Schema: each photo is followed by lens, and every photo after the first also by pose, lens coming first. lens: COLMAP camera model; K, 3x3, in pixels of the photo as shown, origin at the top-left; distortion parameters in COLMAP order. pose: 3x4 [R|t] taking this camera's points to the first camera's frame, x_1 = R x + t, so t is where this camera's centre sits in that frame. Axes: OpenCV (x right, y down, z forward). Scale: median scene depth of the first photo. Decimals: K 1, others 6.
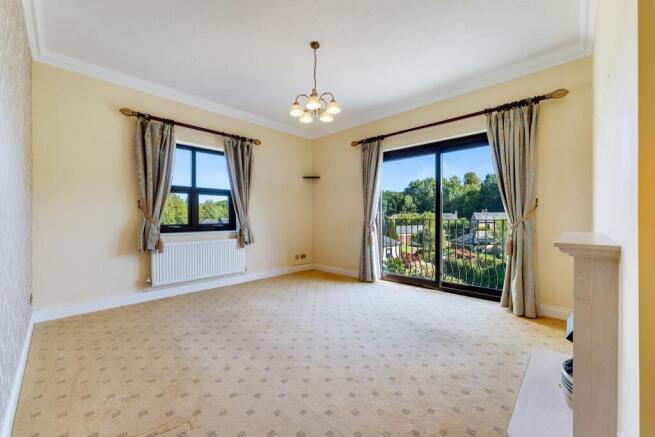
lens RADIAL K [[262.7, 0, 329.0], [0, 262.7, 217.8], [0, 0, 1]] dist [0.000771, 0.000509]
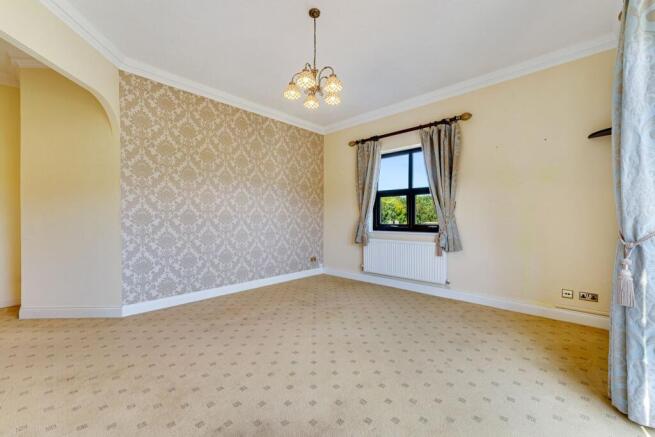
lens RADIAL K [[262.7, 0, 330.2], [0, 262.7, 218.3], [0, 0, 1]] dist [0.000771, 0.000509]
pose [[0.017436, 0.000474, -0.999848, 0.486187], [-0.001555, 0.999999, 0.000447, 0.000367], [0.999847, 0.001547, 0.017437, 0.636133]]
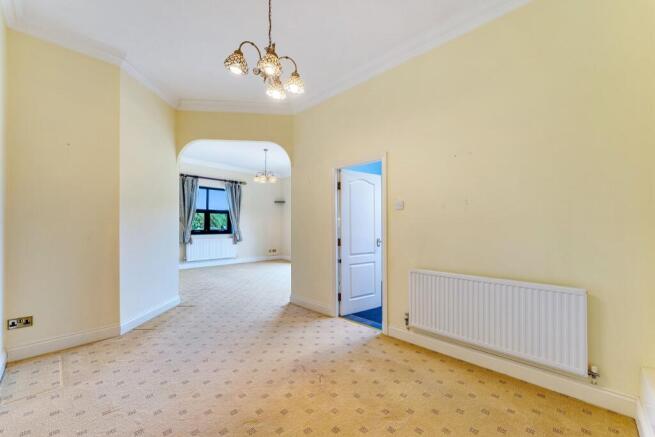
lens RADIAL K [[263.5, 0, 336.5], [0, 263.5, 224.9], [0, 0, 1]] dist [0.013871, -0.000269]
pose [[0.999889, 0.005580, 0.013834, 0.325604], [-0.005491, 0.999964, -0.006502, -0.003717], [-0.013869, 0.006425, 0.999883, -0.779549]]
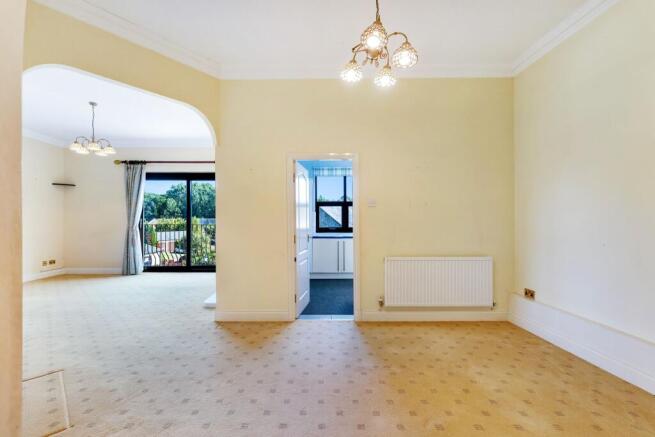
lens RADIAL K [[276.0, 0, 315.0], [0, 276.0, 221.5], [0, 0, 1]] dist [0.004431, 0.000262]
pose [[0.716754, 0.001317, 0.697325, -0.148257], [0.002180, 0.999989, -0.004130, -0.002820], [-0.697322, 0.004480, 0.716744, -0.575032]]
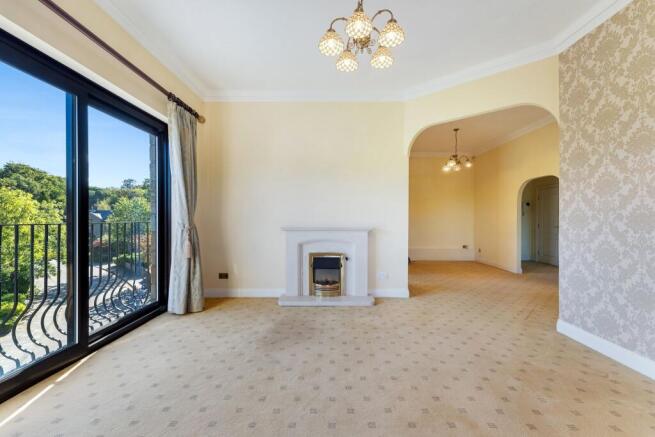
lens RADIAL K [[262.7, 0, 329.5], [0, 262.7, 217.2], [0, 0, 1]] dist [0.000771, 0.000509]
pose [[-0.672653, 0.000596, 0.739958, -0.281606], [0.002213, 0.999997, 0.001206, -0.007394], [-0.739955, 0.002449, -0.672652, 0.900154]]
